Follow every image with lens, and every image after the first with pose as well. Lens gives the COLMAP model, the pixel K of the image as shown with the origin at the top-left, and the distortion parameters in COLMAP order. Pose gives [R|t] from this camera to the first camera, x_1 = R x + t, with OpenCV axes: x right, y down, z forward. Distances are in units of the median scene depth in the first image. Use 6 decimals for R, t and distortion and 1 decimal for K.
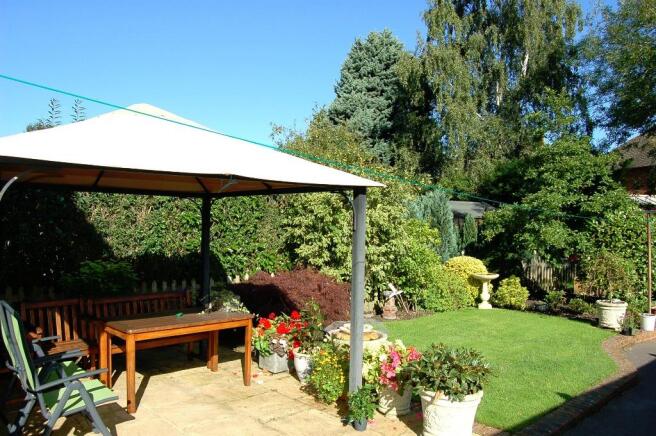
lens RADIAL K [[515.7, 0, 326.9], [0, 515.7, 218.0], [0, 0, 1]] dist [-0.087653, 0.027300]
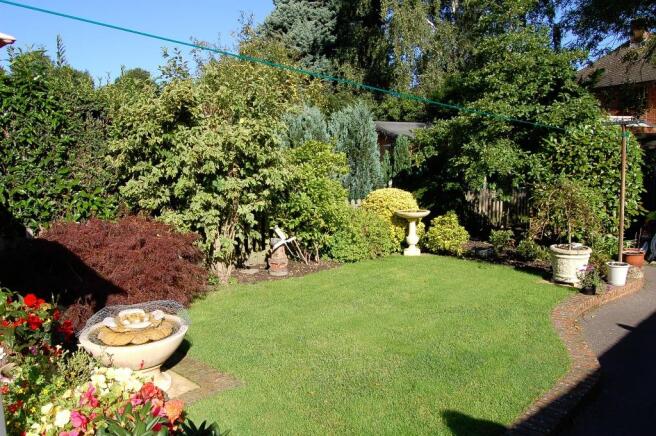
lens RADIAL K [[515.7, 0, 329.6], [0, 515.7, 219.1], [0, 0, 1]] dist [-0.087653, 0.027300]
pose [[0.998052, -0.031938, 0.053588, 0.150132], [0.024503, 0.990668, 0.134078, 0.015461], [-0.057370, -0.132503, 0.989521, 0.247395]]
